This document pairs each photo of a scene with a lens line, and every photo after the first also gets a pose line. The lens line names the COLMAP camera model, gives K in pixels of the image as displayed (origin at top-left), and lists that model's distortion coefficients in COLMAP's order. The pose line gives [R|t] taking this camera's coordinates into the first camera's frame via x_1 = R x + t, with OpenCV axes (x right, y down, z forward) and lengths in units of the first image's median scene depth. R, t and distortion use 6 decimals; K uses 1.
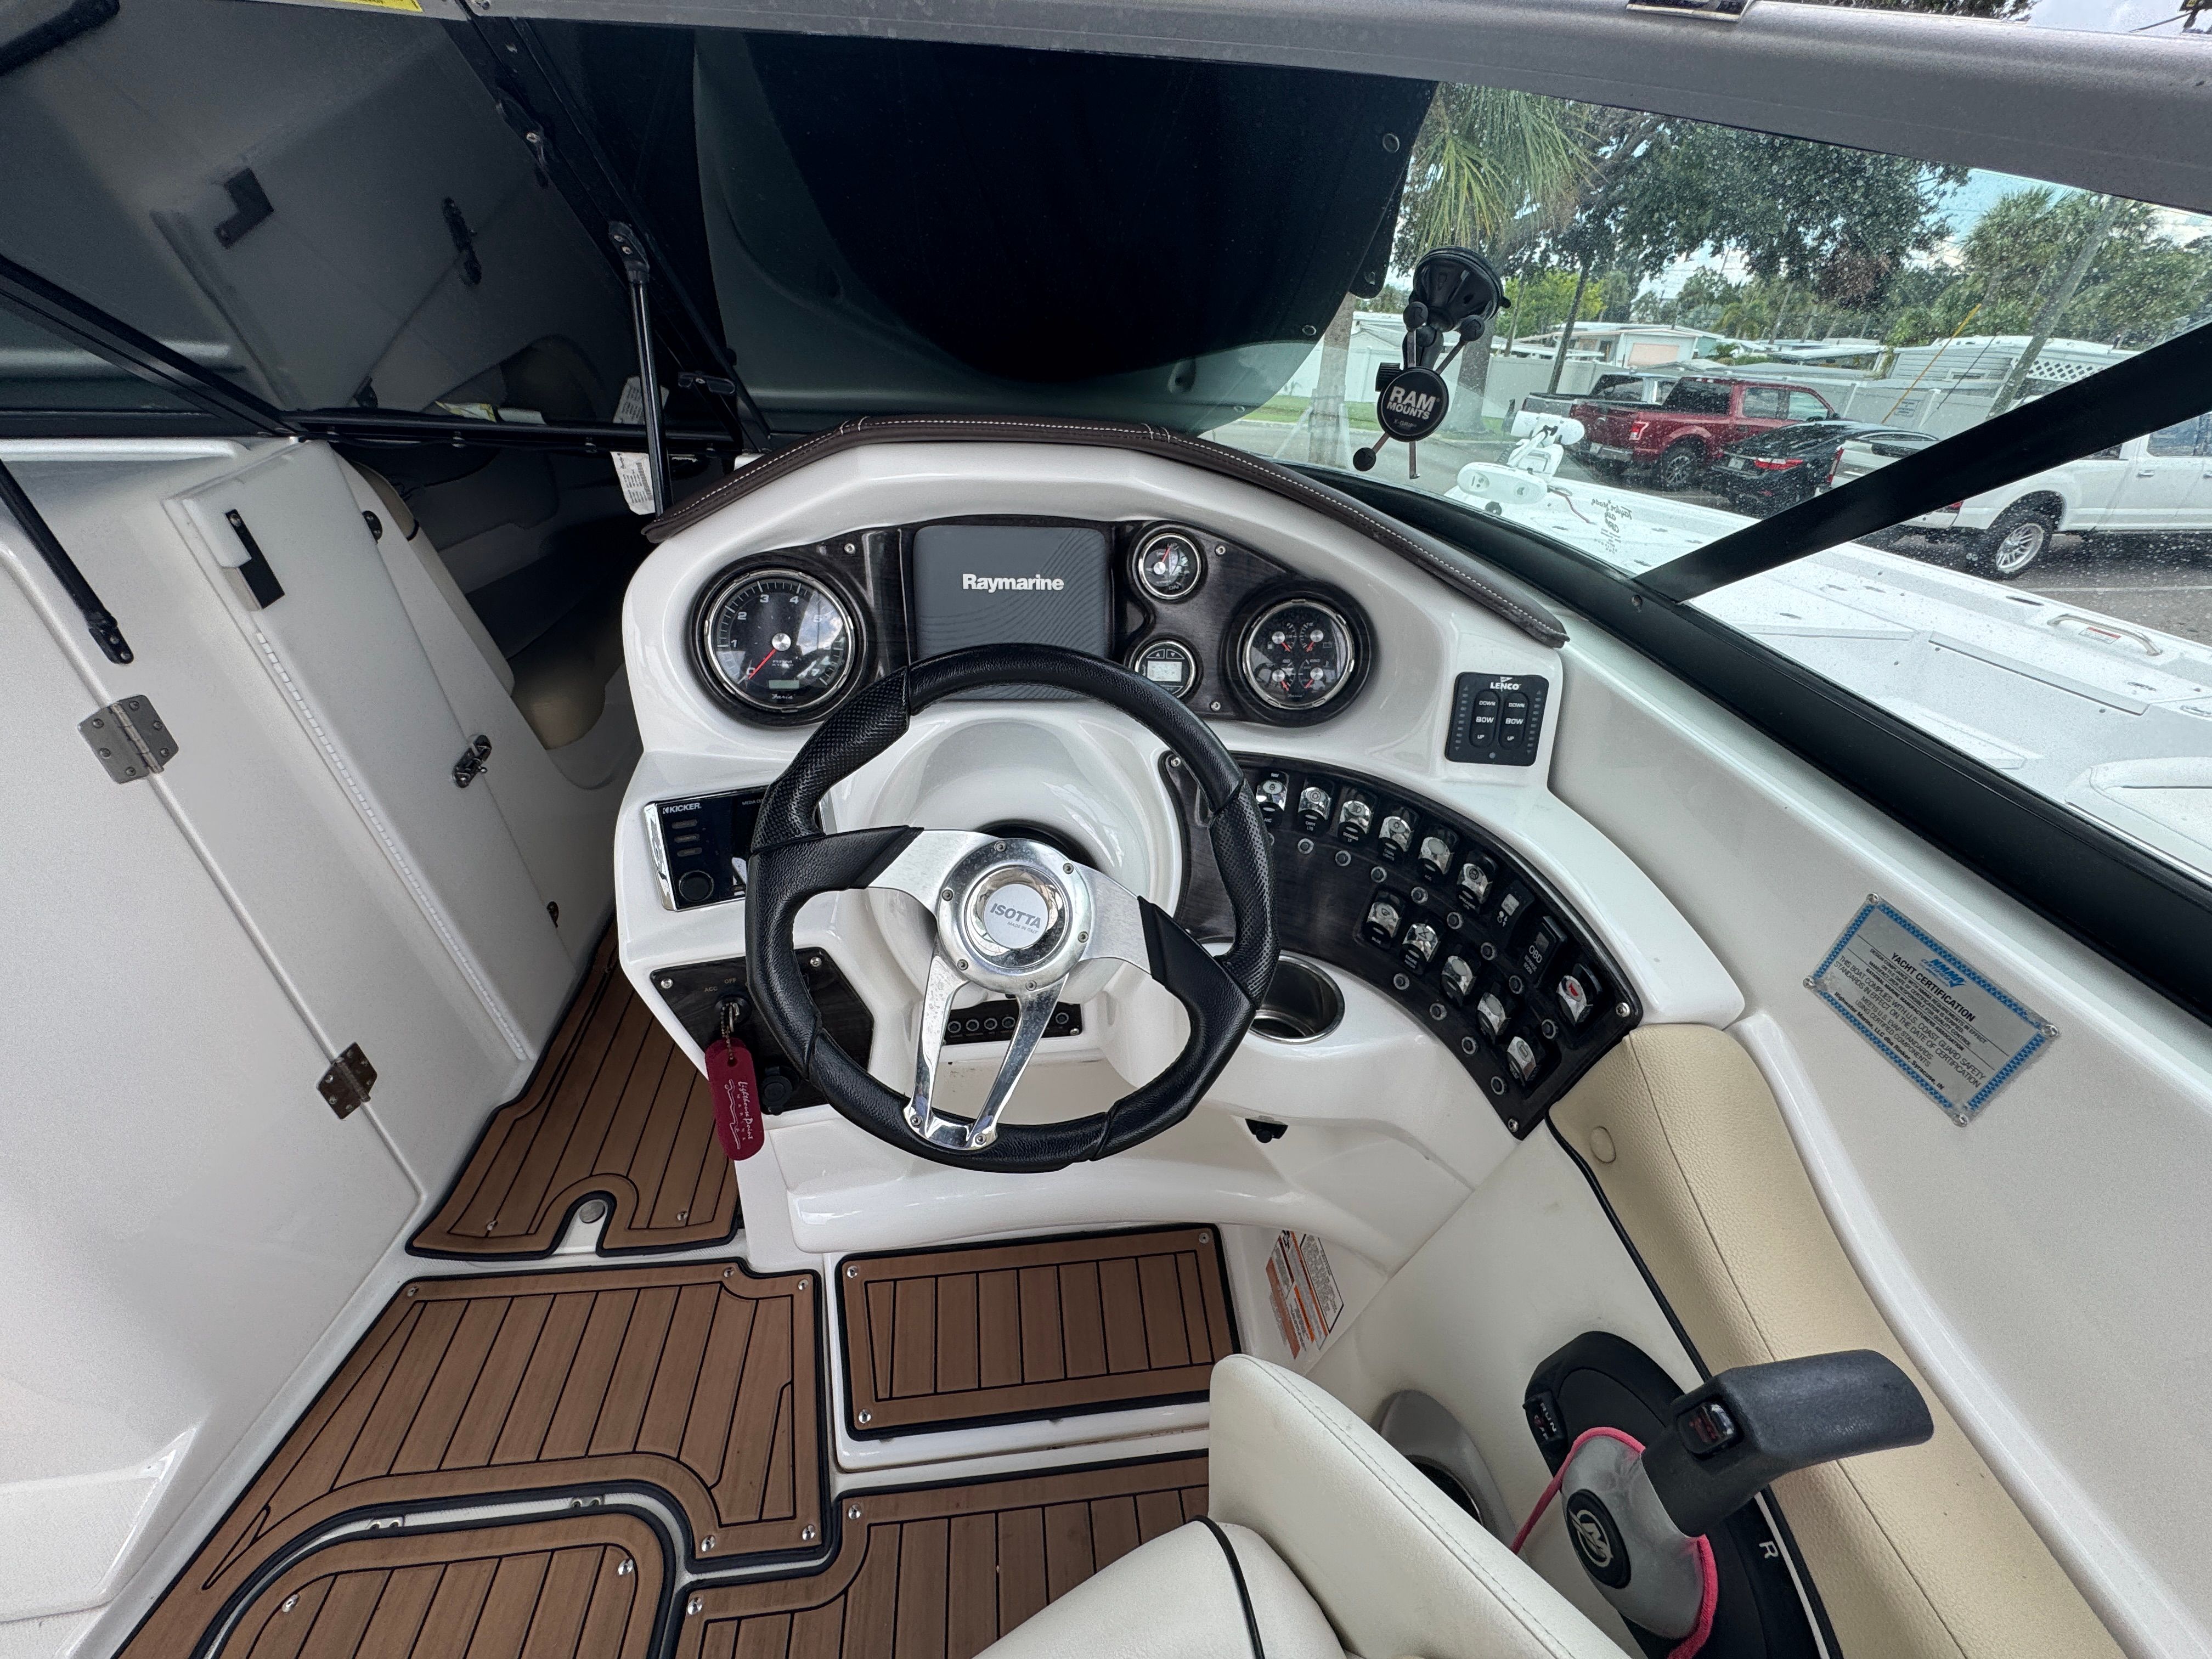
lens RADIAL K [[909.7, 0, 1120.3], [0, 909.7, 822.9], [0, 0, 1]] dist [-0.004556, -0.000013]
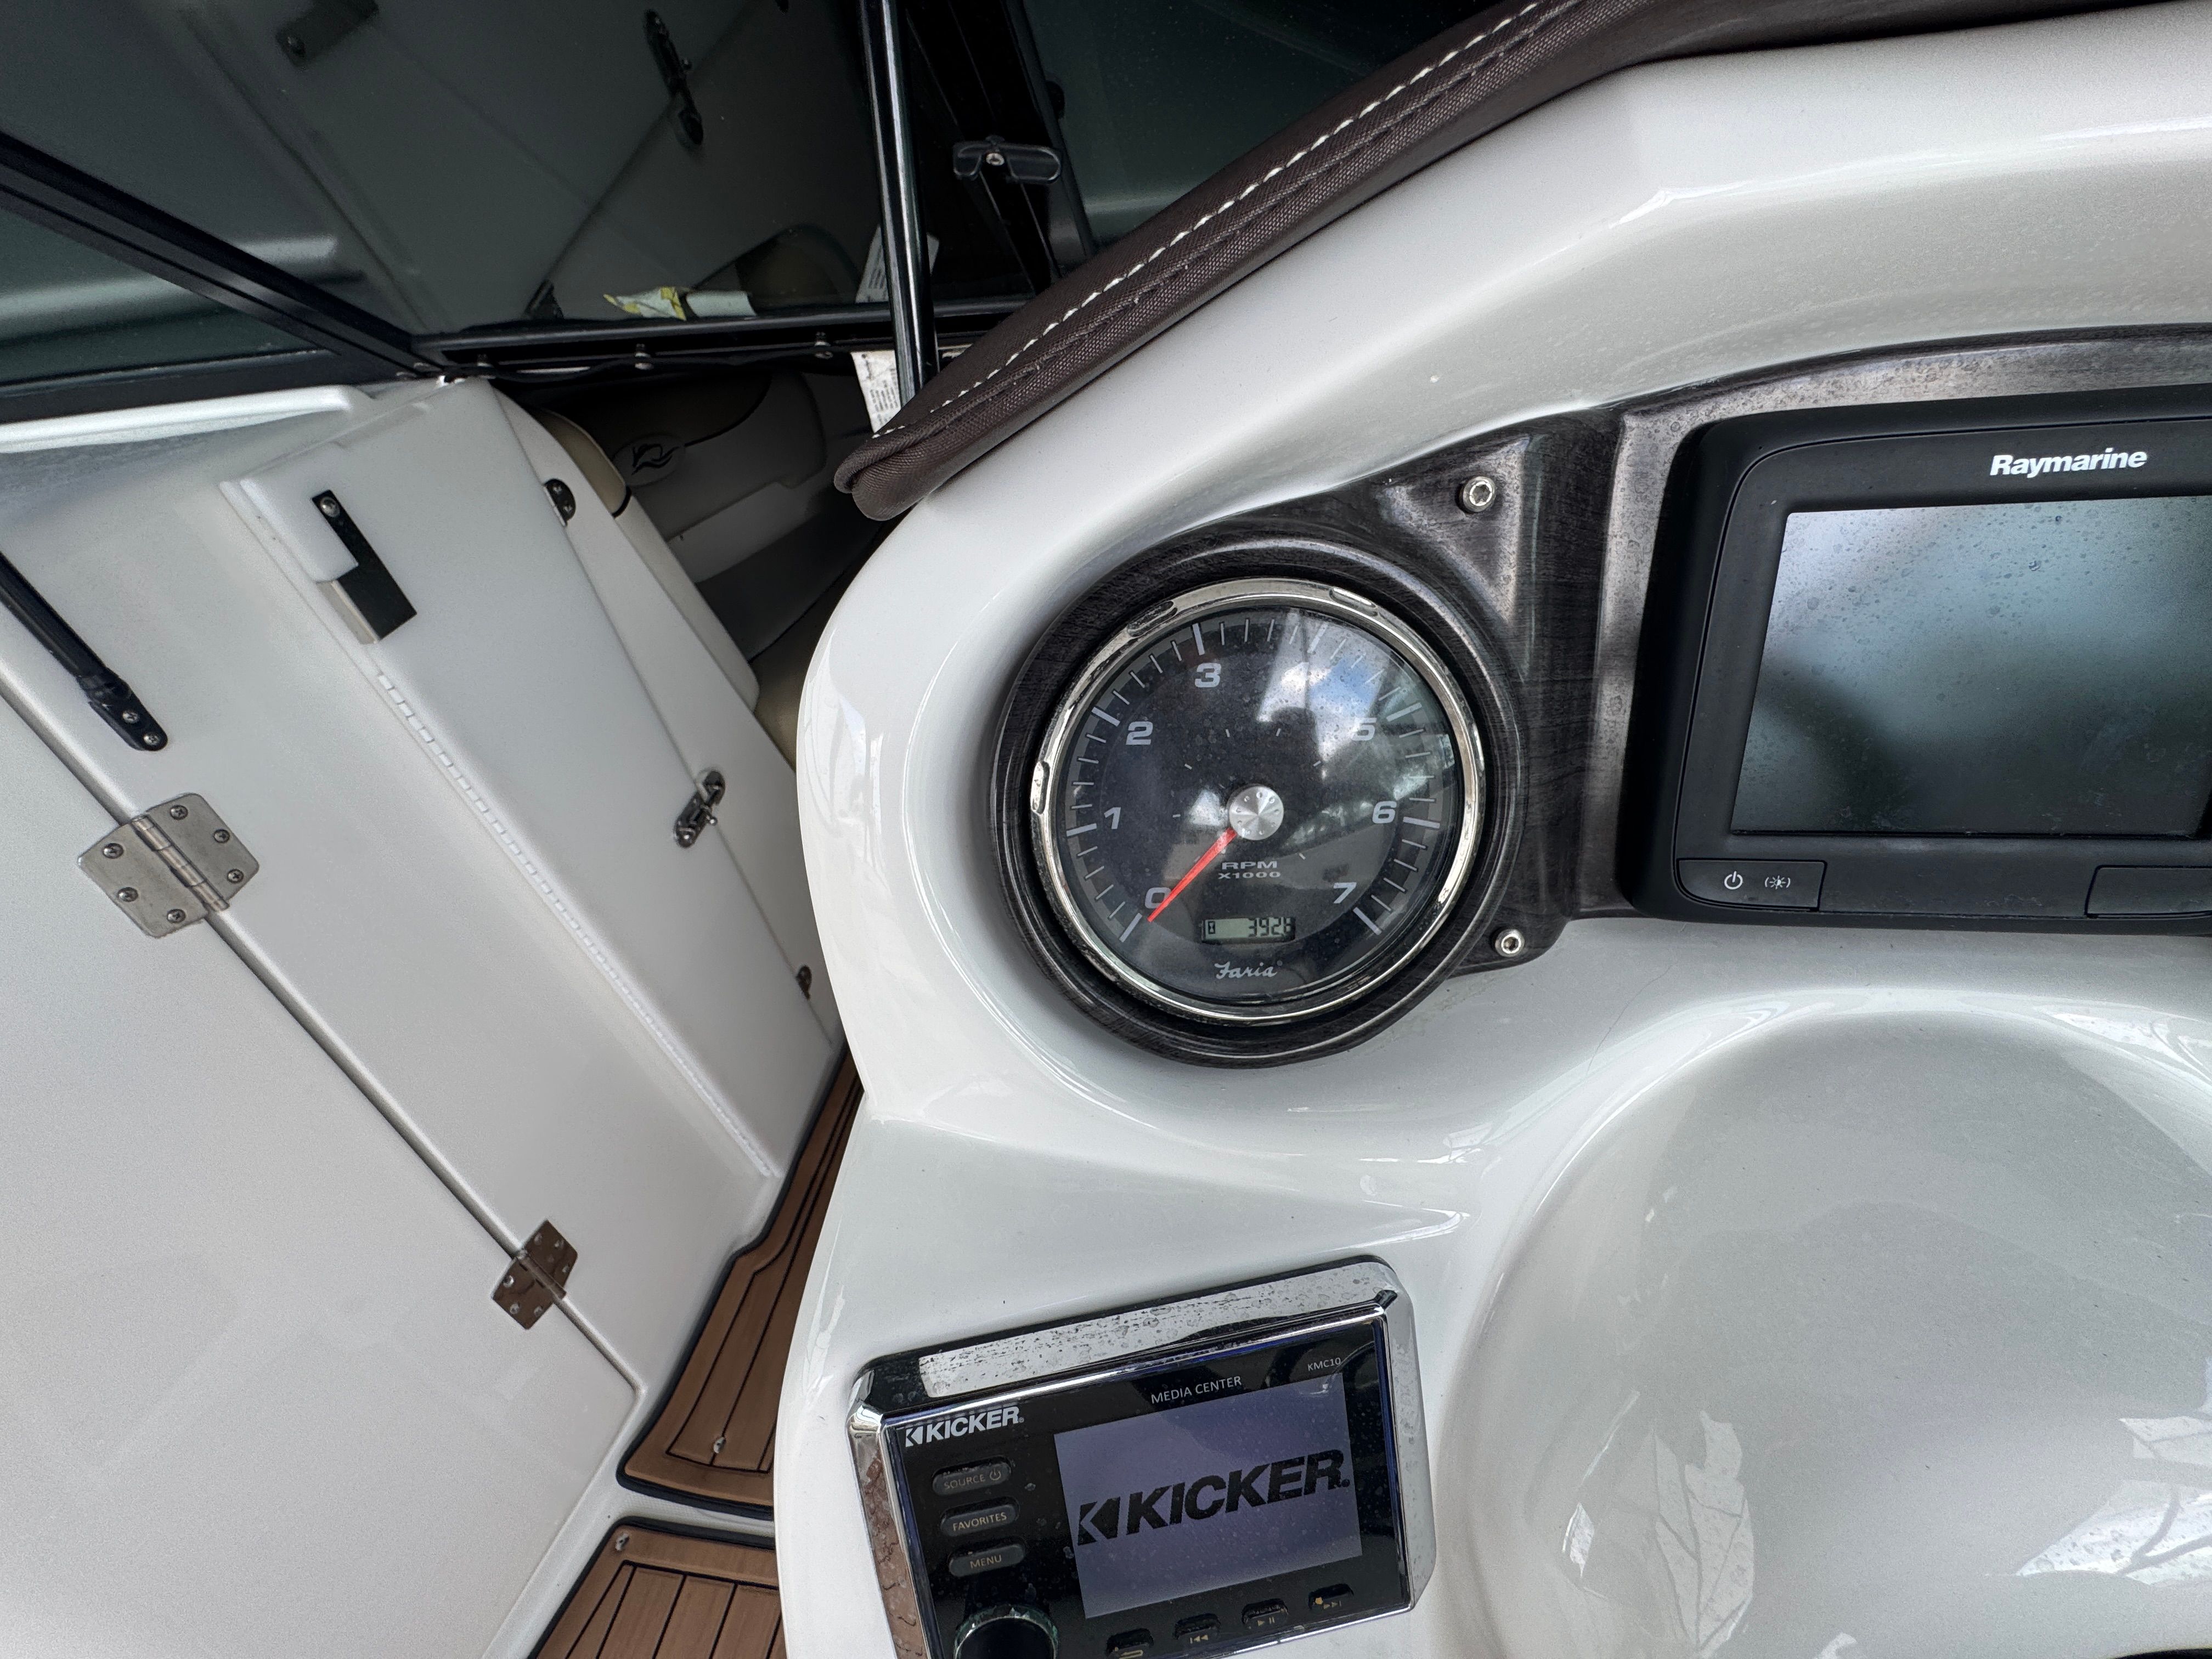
lens RADIAL K [[909.7, 0, 1102.3], [0, 909.7, 813.3], [0, 0, 1]] dist [-0.004556, -0.000013]
pose [[0.959167, 0.033427, -0.280858, -0.282250], [-0.015766, 0.997767, 0.064909, -0.183685], [0.282400, -0.057831, 0.957552, 0.576454]]
